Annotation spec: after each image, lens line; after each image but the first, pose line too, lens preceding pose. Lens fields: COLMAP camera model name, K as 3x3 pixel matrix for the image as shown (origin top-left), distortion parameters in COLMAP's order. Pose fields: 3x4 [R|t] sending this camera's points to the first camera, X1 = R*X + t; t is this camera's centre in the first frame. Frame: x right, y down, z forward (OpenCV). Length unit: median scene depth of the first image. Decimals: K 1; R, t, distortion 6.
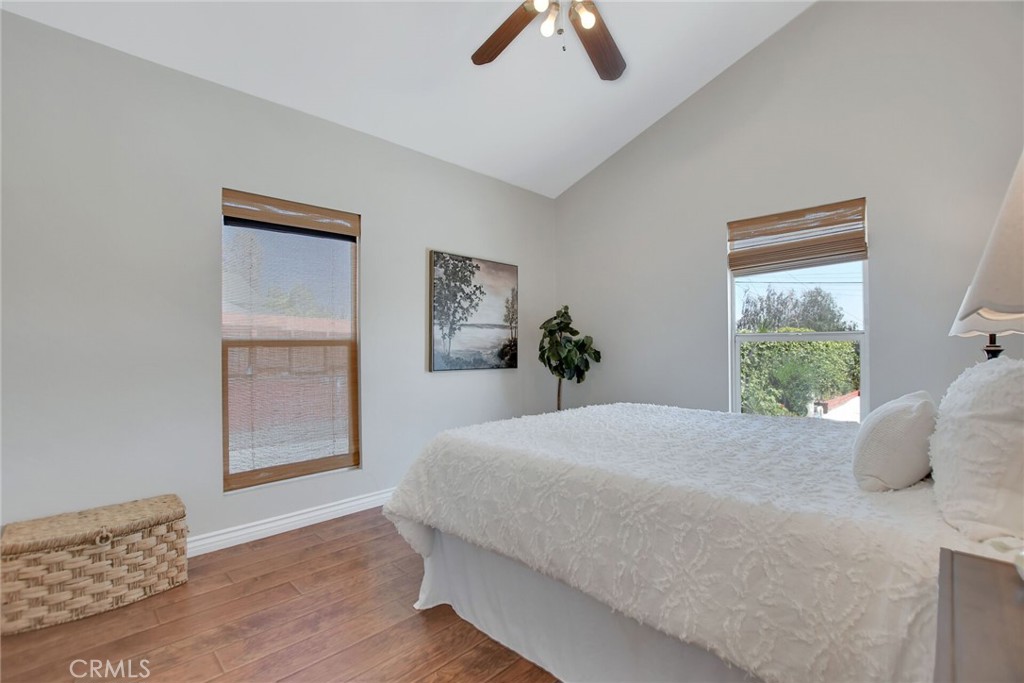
lens RADIAL K [[458.8, 0, 507.8], [0, 458.8, 341.5], [0, 0, 1]] dist [-0.022260, 0.000180]
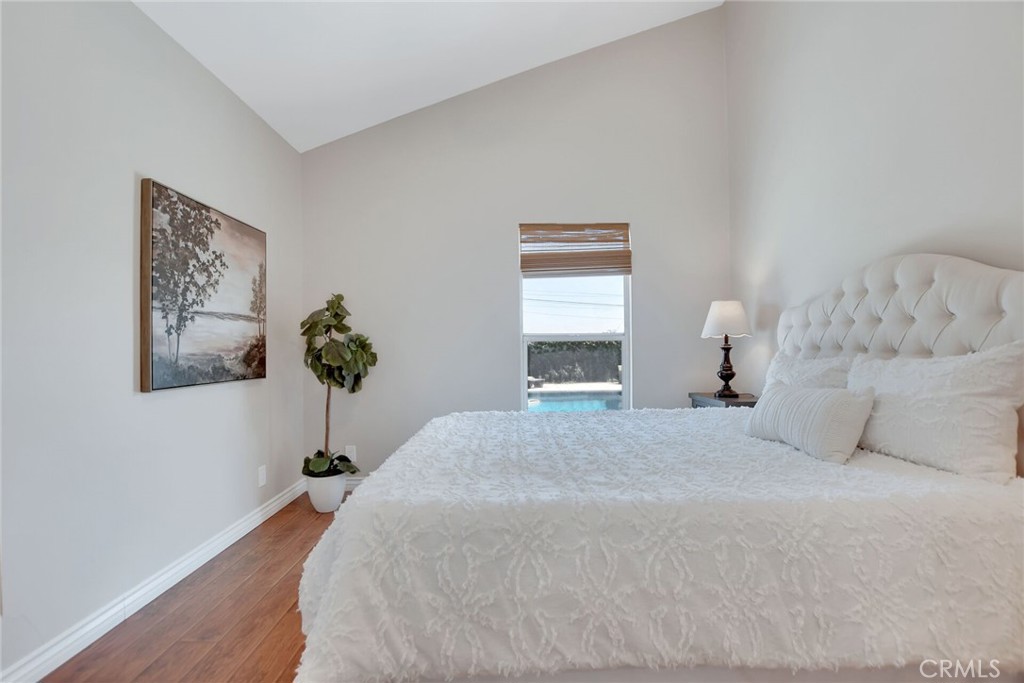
lens RADIAL K [[458.8, 0, 507.8], [0, 458.8, 341.5], [0, 0, 1]] dist [-0.022260, 0.000180]
pose [[0.703916, 0.004666, 0.710268, -0.239068], [-0.002255, 0.999988, -0.004334, 0.004459], [-0.710280, 0.001449, 0.703918, 0.276624]]
